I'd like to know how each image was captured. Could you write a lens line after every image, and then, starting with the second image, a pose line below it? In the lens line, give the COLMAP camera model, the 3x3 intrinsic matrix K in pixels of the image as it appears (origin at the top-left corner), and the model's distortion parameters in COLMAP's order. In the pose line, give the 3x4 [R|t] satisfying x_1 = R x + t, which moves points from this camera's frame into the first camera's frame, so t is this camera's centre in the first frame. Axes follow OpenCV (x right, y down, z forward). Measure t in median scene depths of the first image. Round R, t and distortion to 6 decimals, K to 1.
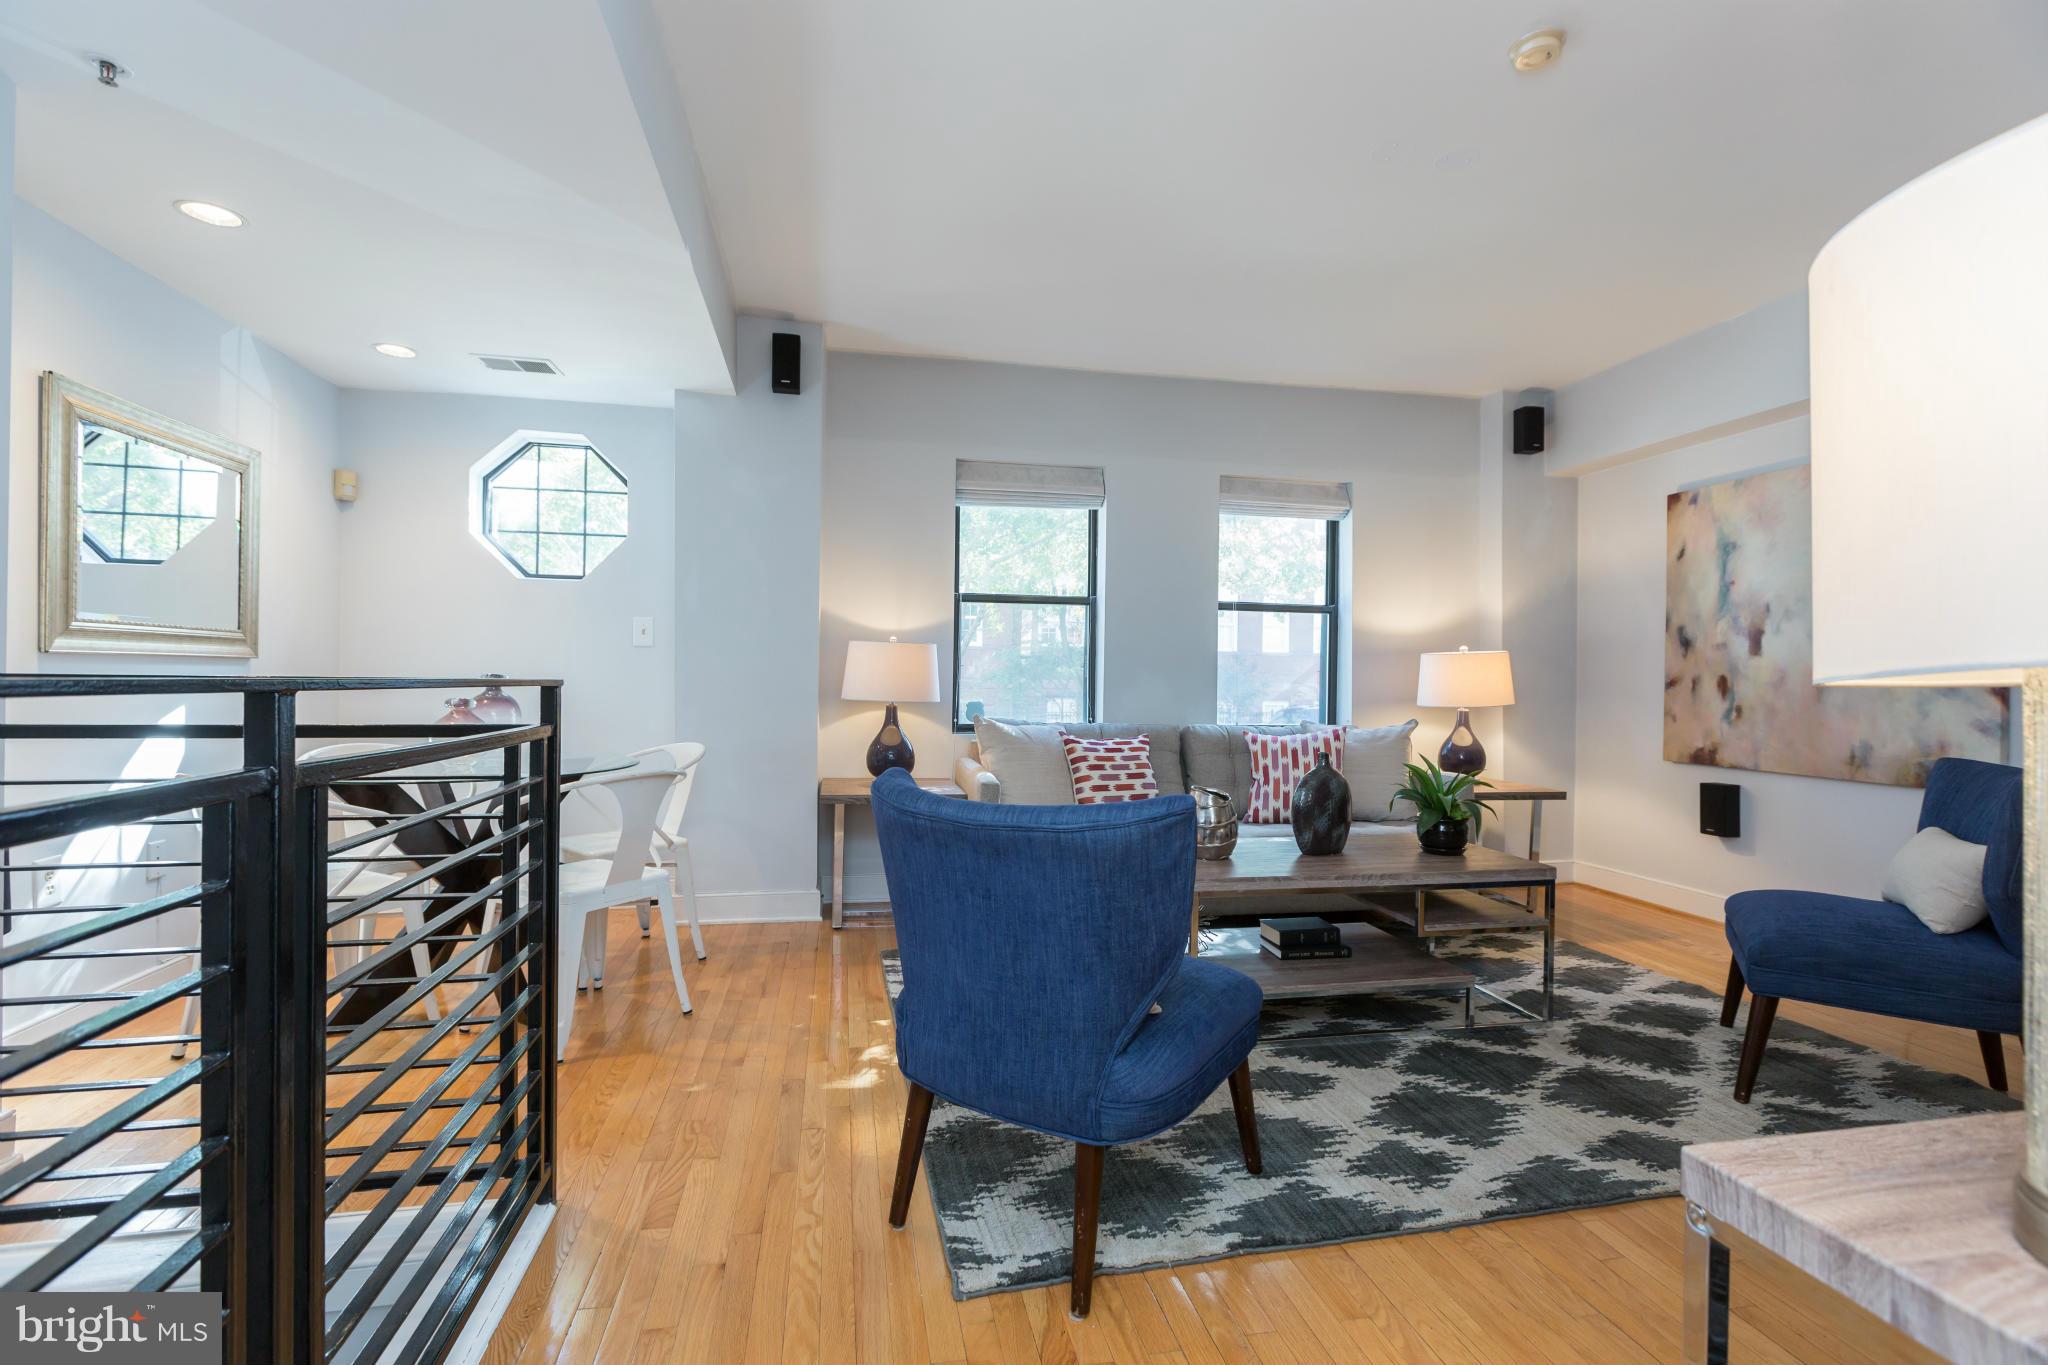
lens RADIAL K [[897.7, 0, 1016.2], [0, 897.7, 679.0], [0, 0, 1]] dist [0.000373, -0.001079]
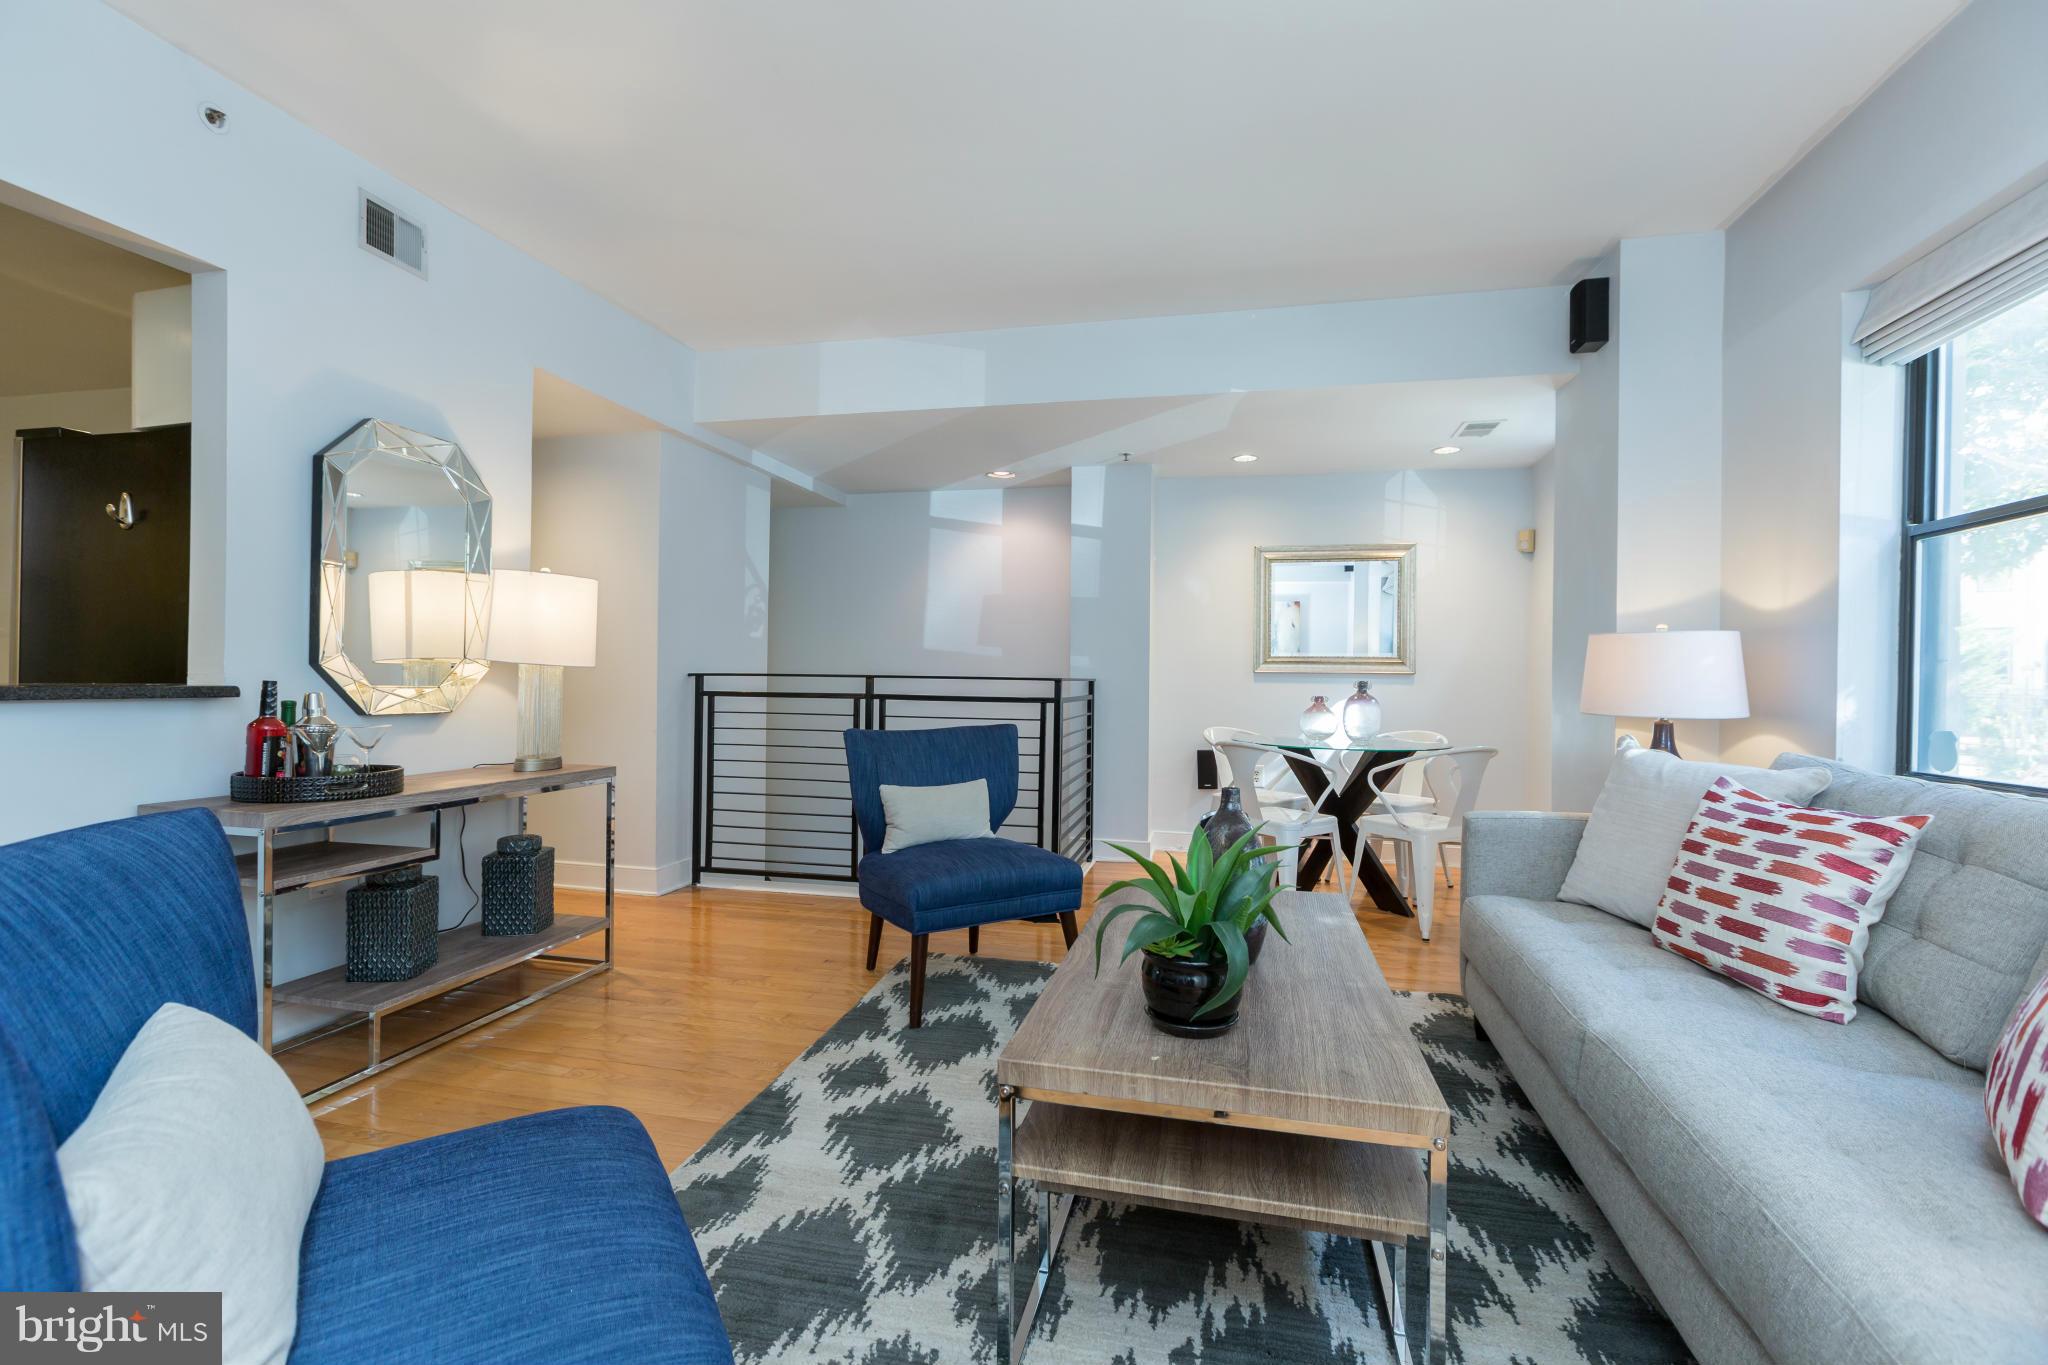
lens RADIAL K [[897.7, 0, 1021.4], [0, 897.7, 678.3], [0, 0, 1]] dist [0.000373, -0.001079]
pose [[-0.414373, -0.018912, -0.909911, 0.738060], [-0.020272, 0.999728, -0.011547, 0.013966], [0.909881, 0.013661, -0.414643, 0.867191]]
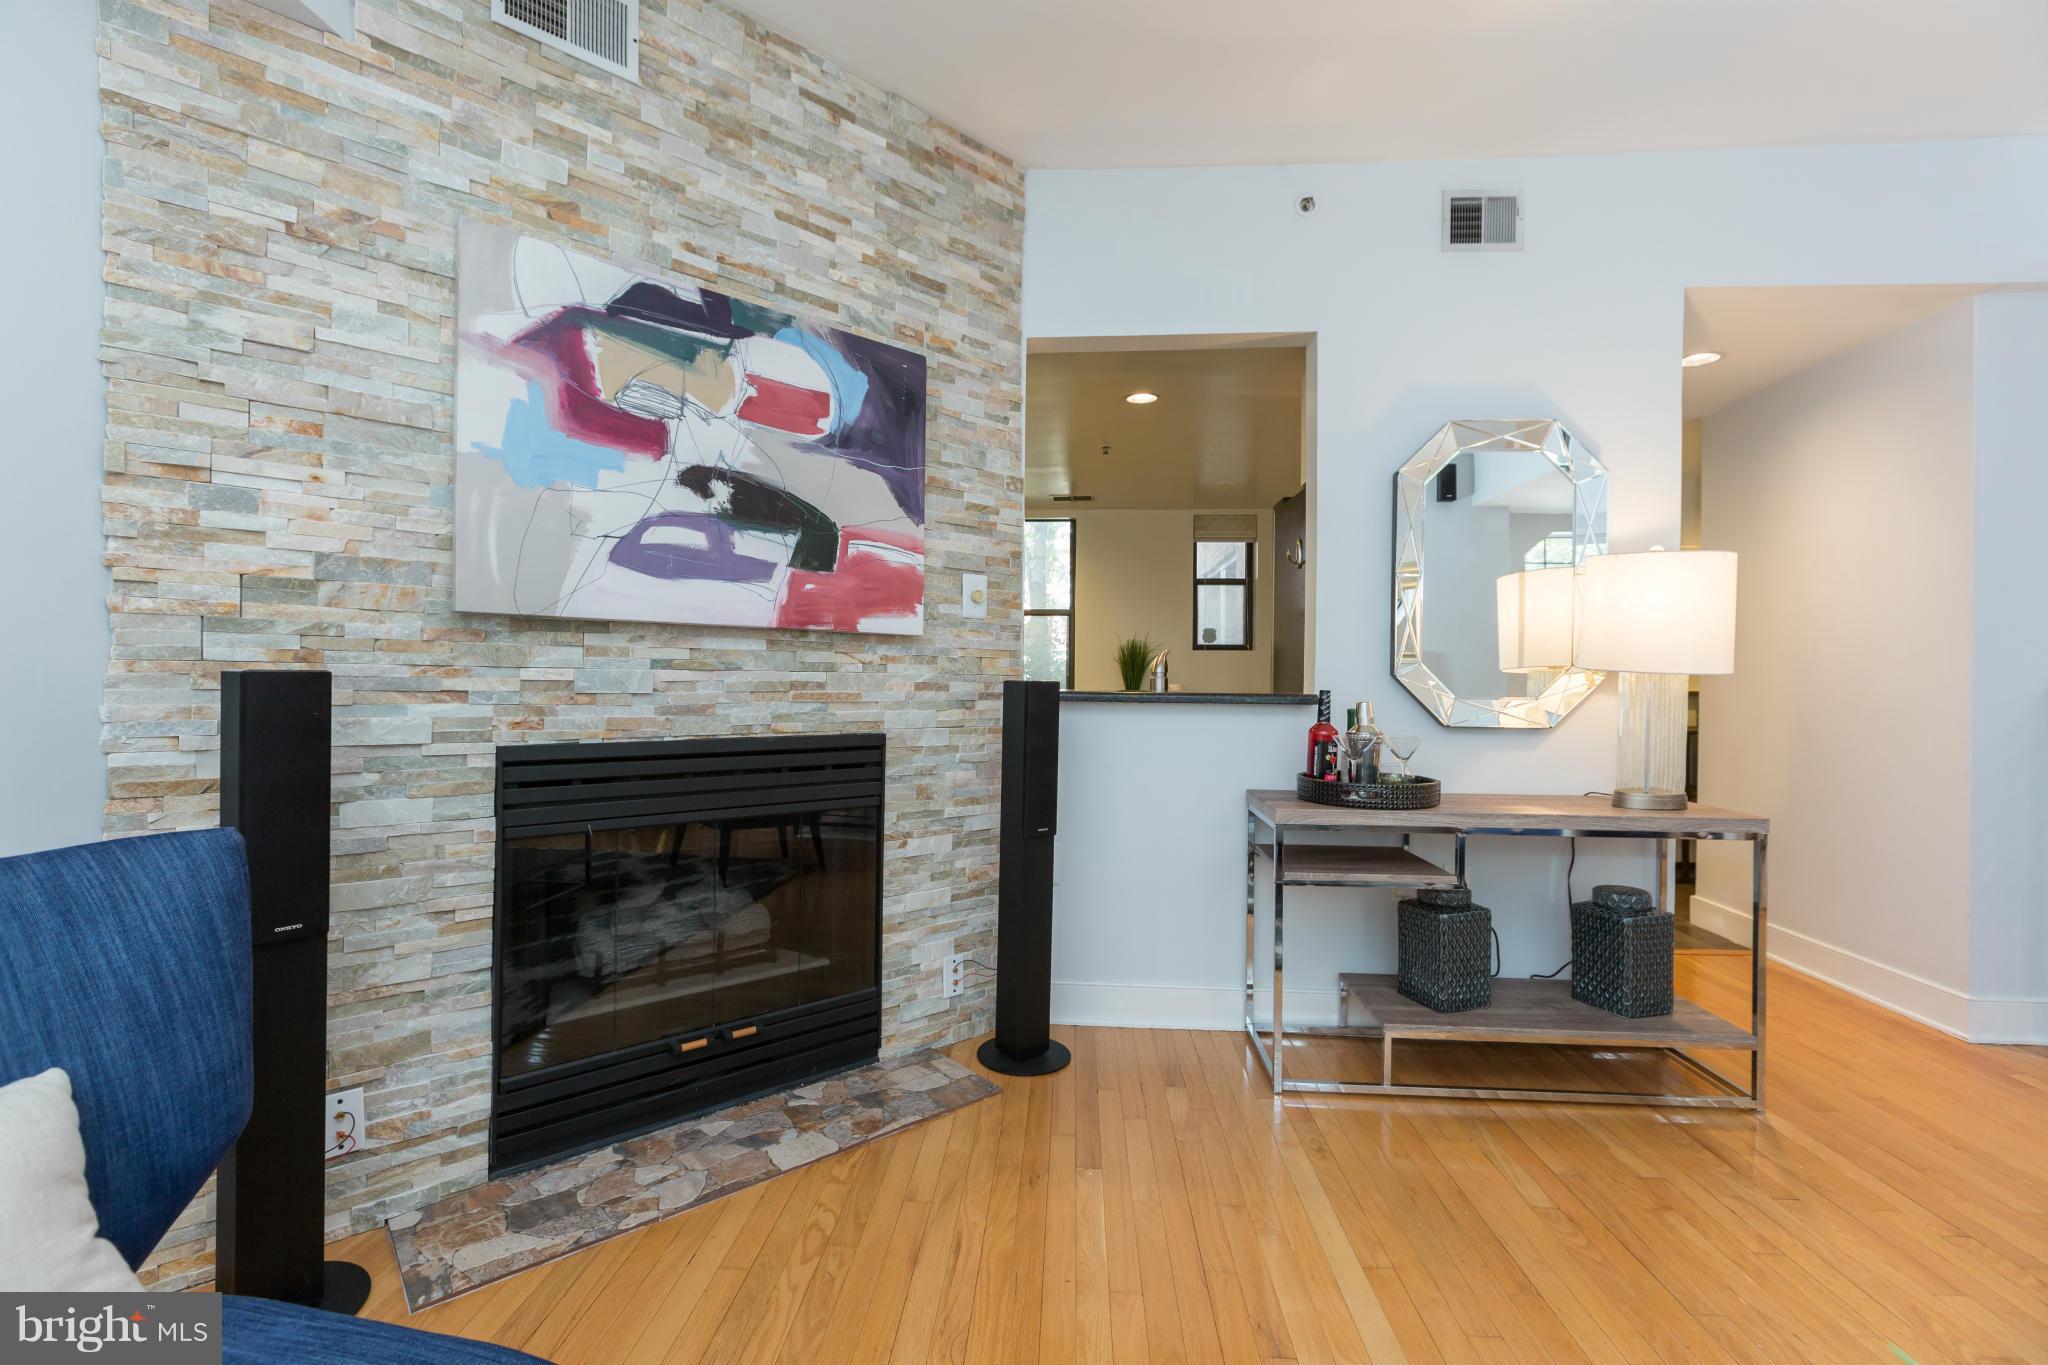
lens RADIAL K [[897.7, 0, 1006.8], [0, 897.7, 679.9], [0, 0, 1]] dist [0.000373, -0.001079]
pose [[-0.966548, -0.021423, 0.255588, 0.458491], [-0.019980, 0.999766, 0.008241, 0.010461], [-0.255705, 0.002859, -0.966751, 0.855614]]
